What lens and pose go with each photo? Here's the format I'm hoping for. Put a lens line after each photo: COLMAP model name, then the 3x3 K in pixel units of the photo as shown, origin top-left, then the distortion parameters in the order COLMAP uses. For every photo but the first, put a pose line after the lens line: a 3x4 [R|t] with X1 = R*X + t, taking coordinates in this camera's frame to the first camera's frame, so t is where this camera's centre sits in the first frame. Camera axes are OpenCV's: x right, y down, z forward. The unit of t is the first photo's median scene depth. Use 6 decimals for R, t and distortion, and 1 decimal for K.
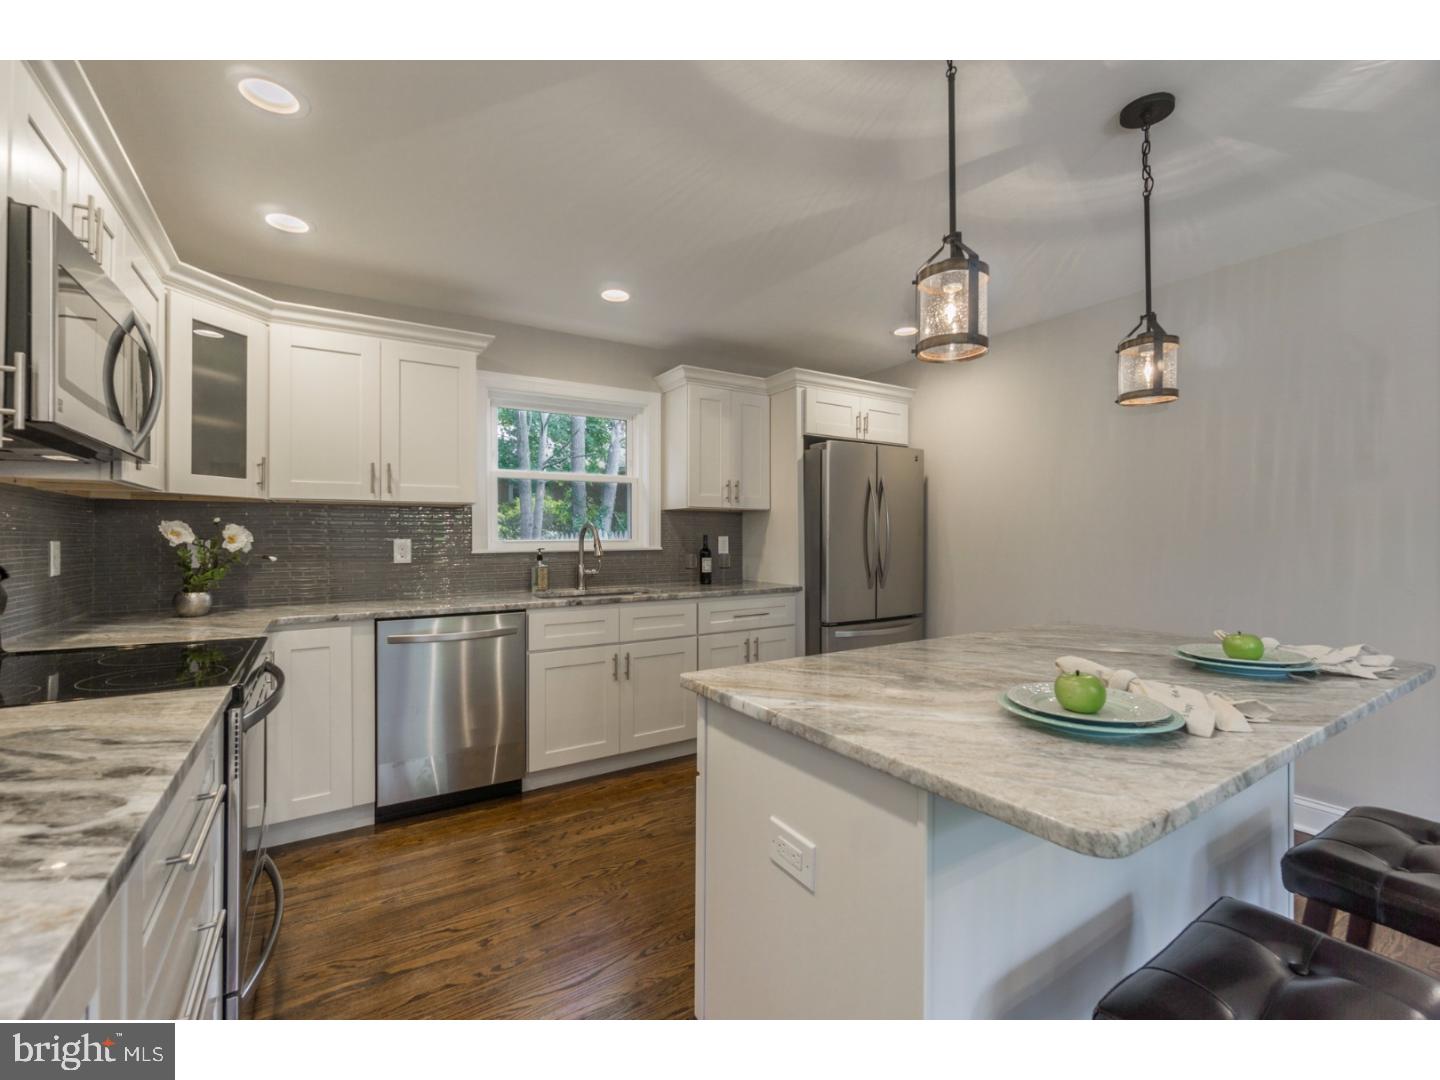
lens RADIAL K [[624.4, 0, 721.9], [0, 624.4, 533.2], [0, 0, 1]] dist [-0.000494, -0.000172]
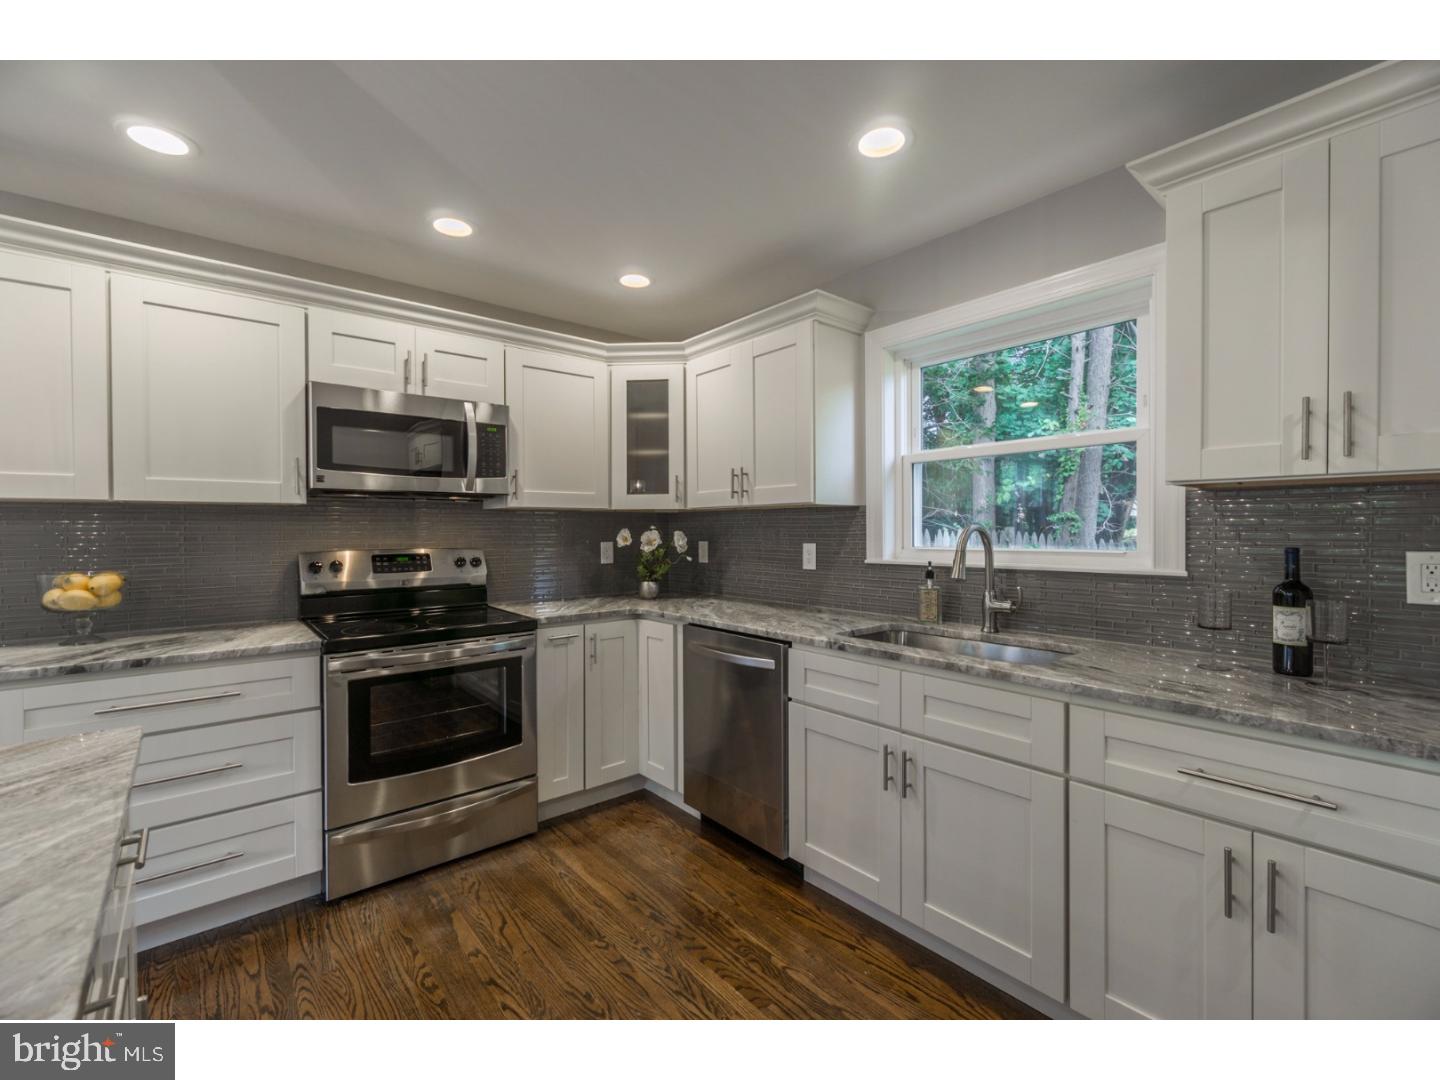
lens RADIAL K [[624.4, 0, 721.9], [0, 624.4, 533.2], [0, 0, 1]] dist [-0.000494, -0.000172]
pose [[0.131774, 0.007579, -0.991251, 0.426913], [0.006365, 0.999944, 0.008491, -0.016189], [0.991259, -0.007428, 0.131718, 0.819546]]
